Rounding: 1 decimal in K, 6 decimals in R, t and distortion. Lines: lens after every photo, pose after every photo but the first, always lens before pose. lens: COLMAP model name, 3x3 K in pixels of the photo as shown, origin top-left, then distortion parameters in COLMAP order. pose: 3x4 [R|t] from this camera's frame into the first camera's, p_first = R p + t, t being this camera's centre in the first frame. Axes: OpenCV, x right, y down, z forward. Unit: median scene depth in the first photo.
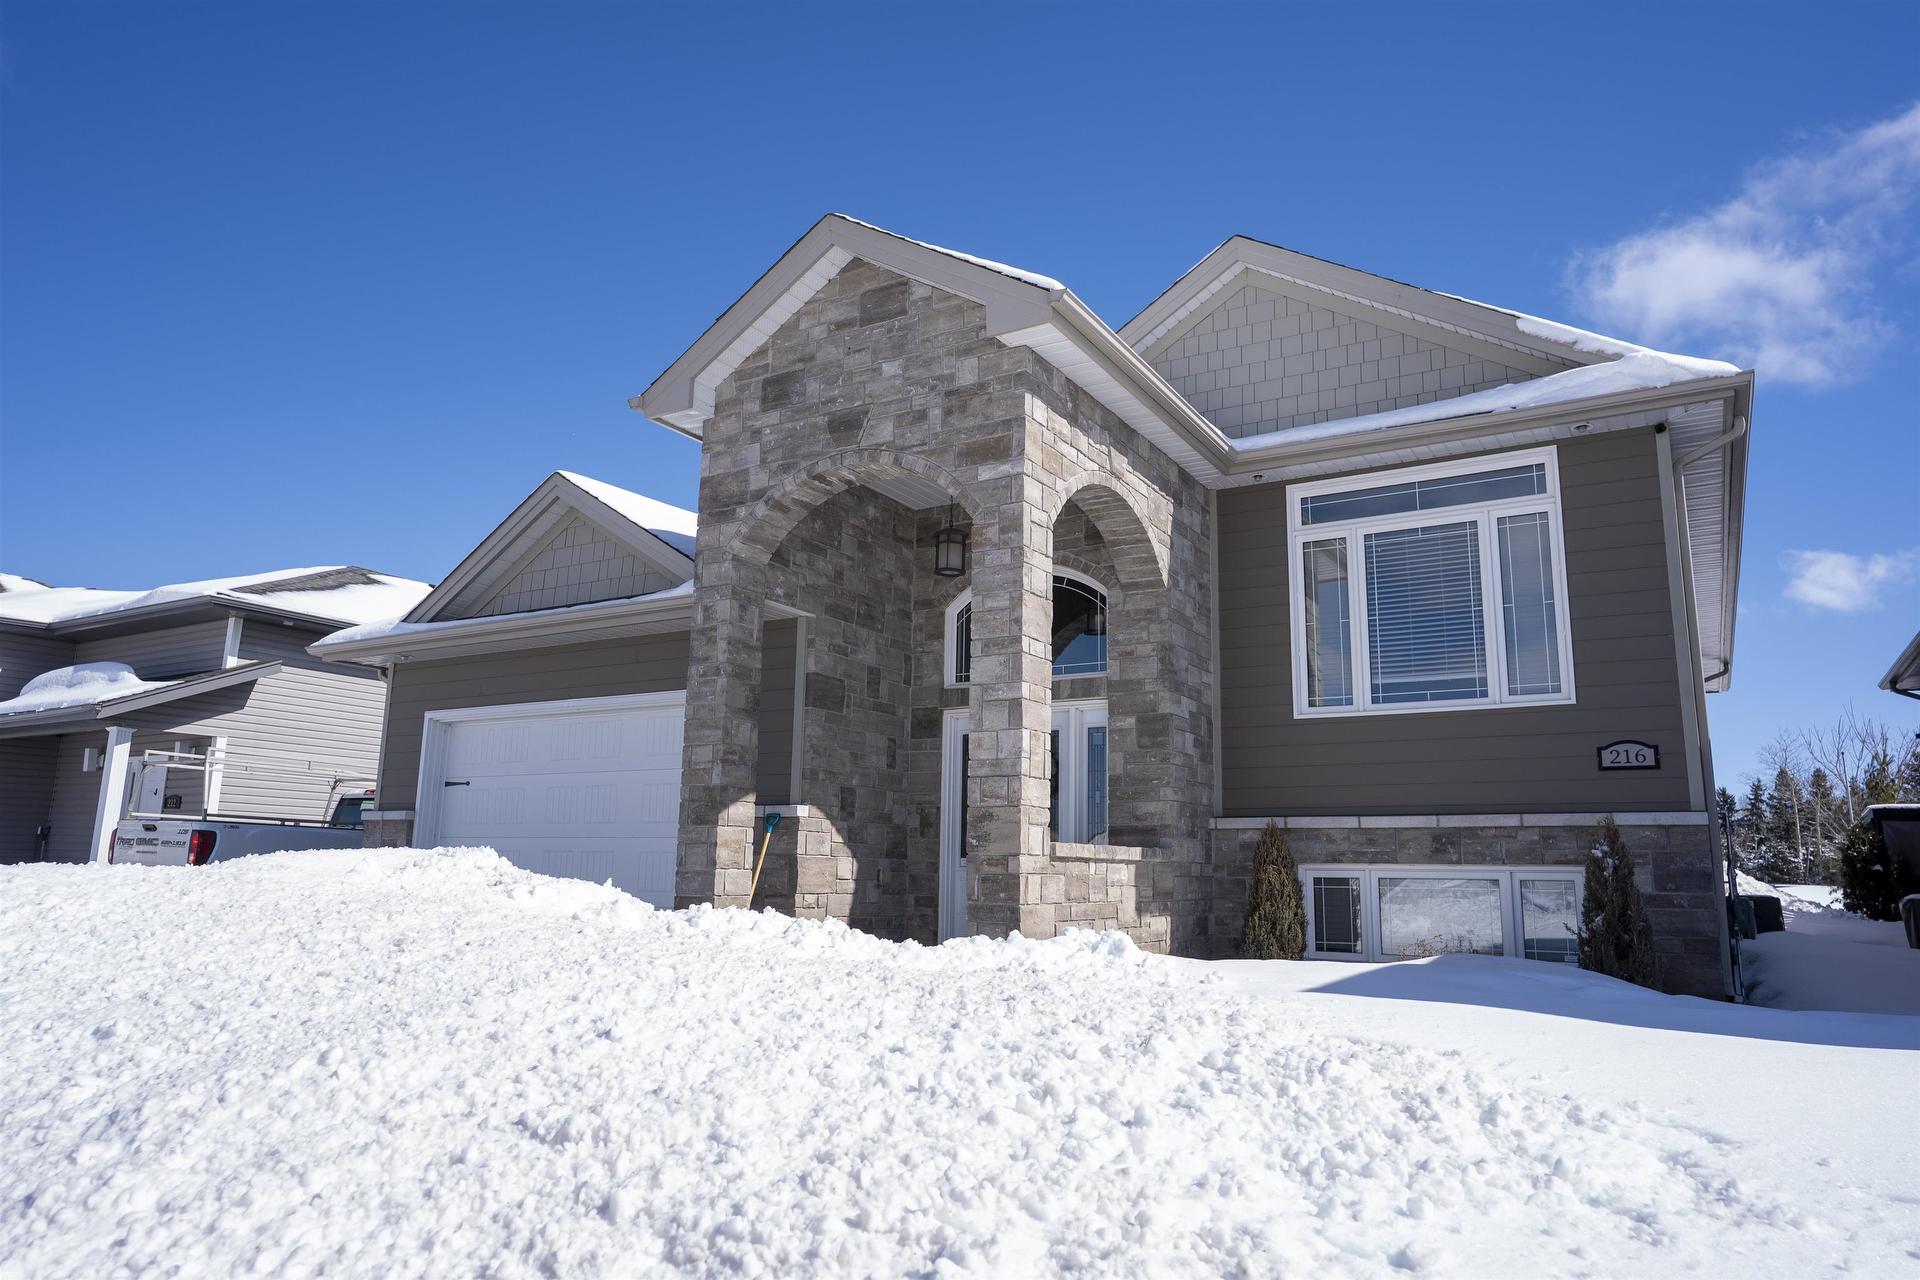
lens RADIAL K [[1223.8, 0, 960.0], [0, 1223.8, 640.0], [0, 0, 1]] dist [-0.000609, 0.000258]
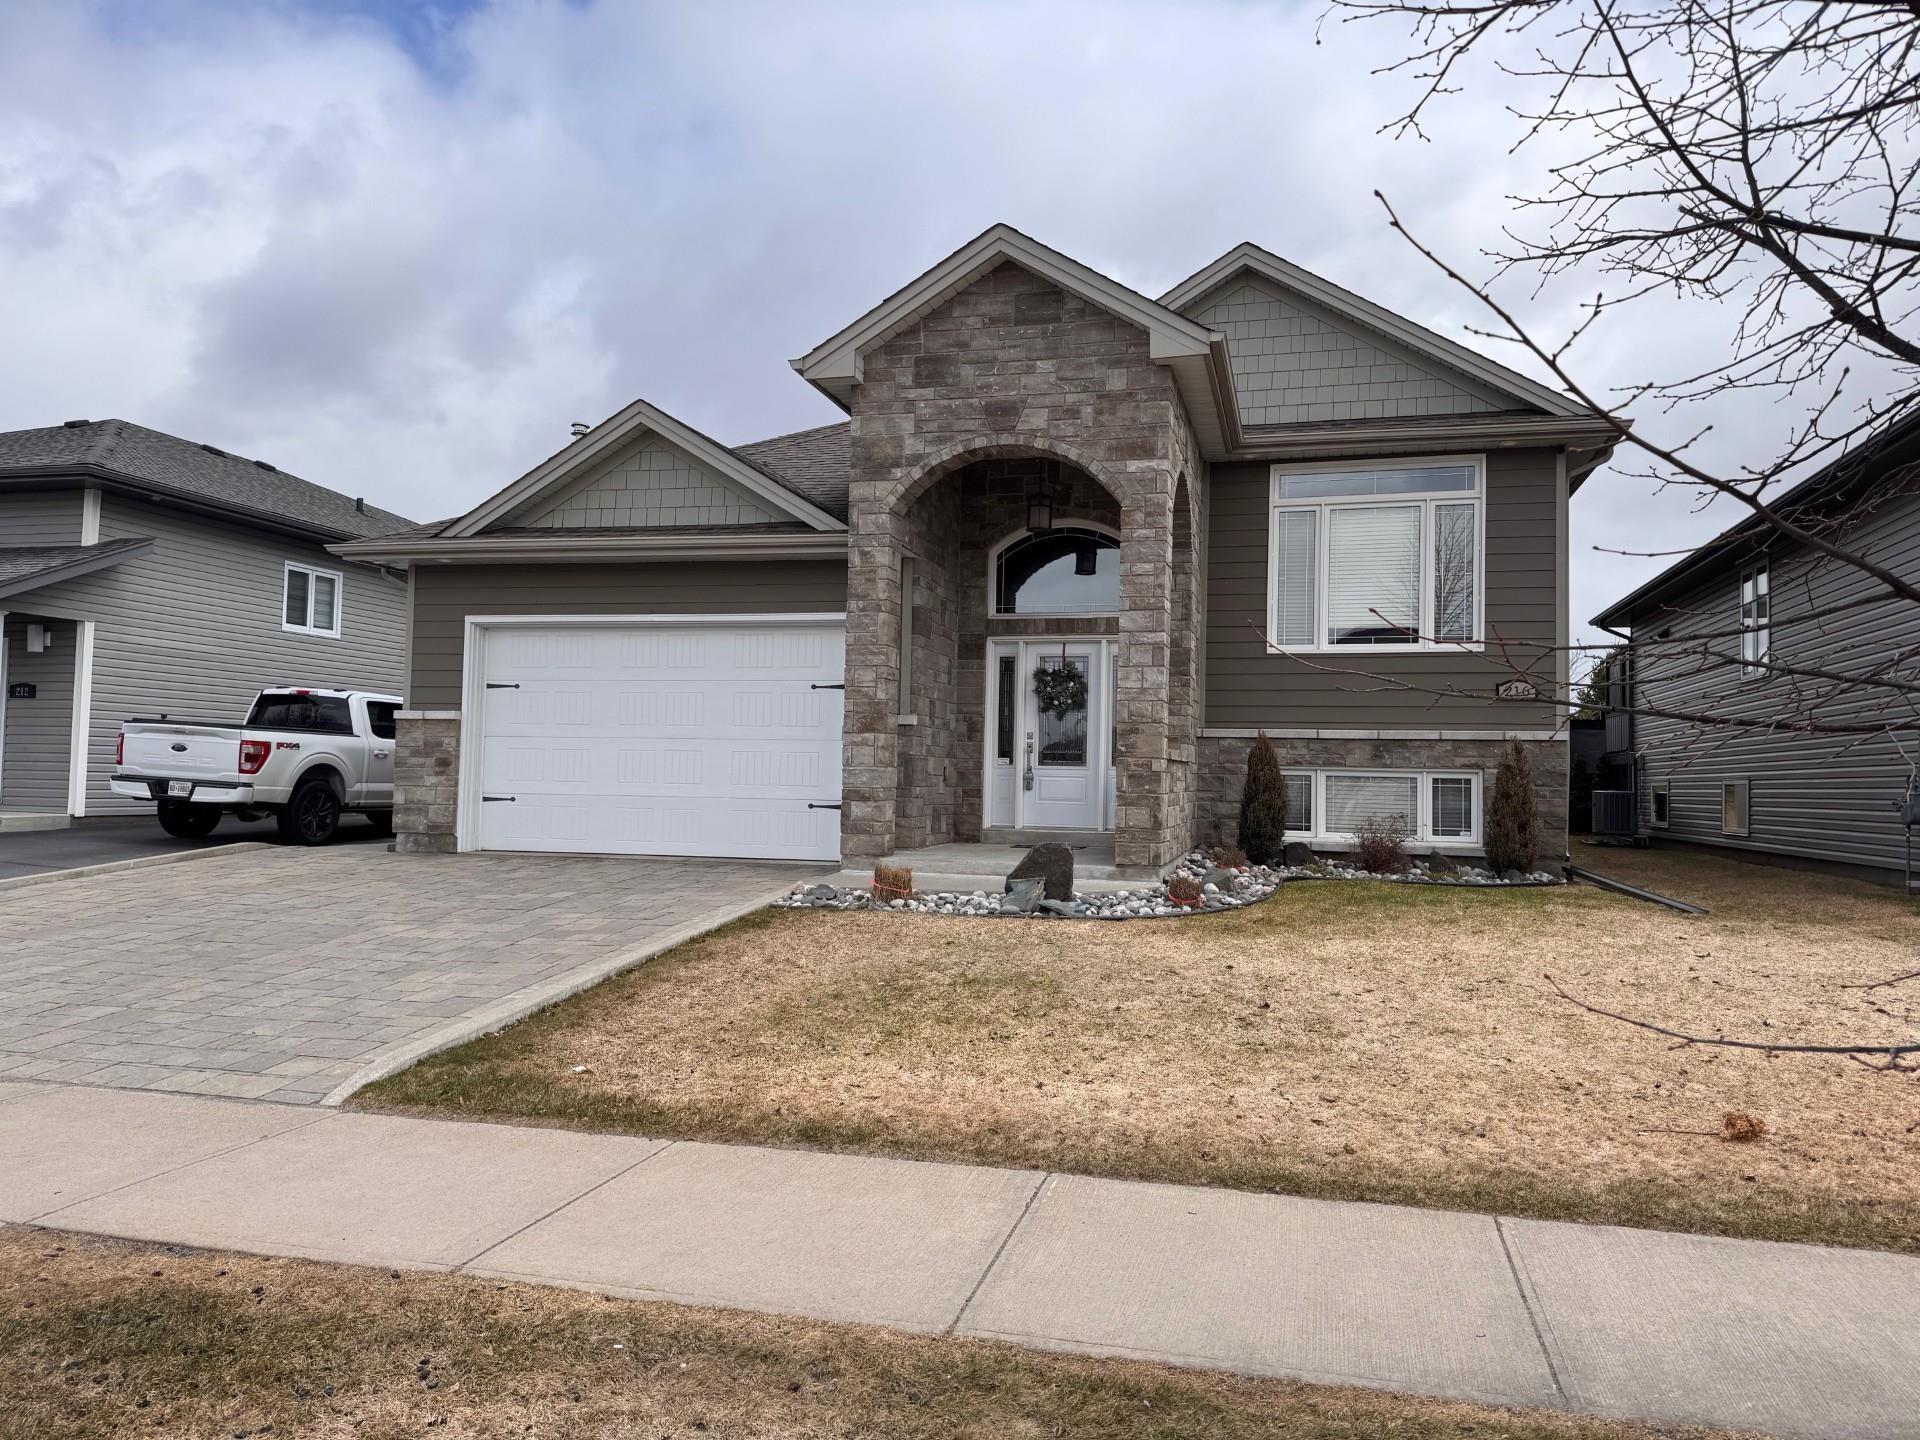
lens RADIAL K [[1332.8, 0, 960.0], [0, 1332.8, 720.0], [0, 0, 1]] dist [0.123771, 0.002192]
pose [[0.959639, 0.013409, 0.280915, -0.483575], [-0.056306, 0.987799, 0.145196, -0.059569], [-0.275541, -0.155153, 0.948686, -0.291224]]
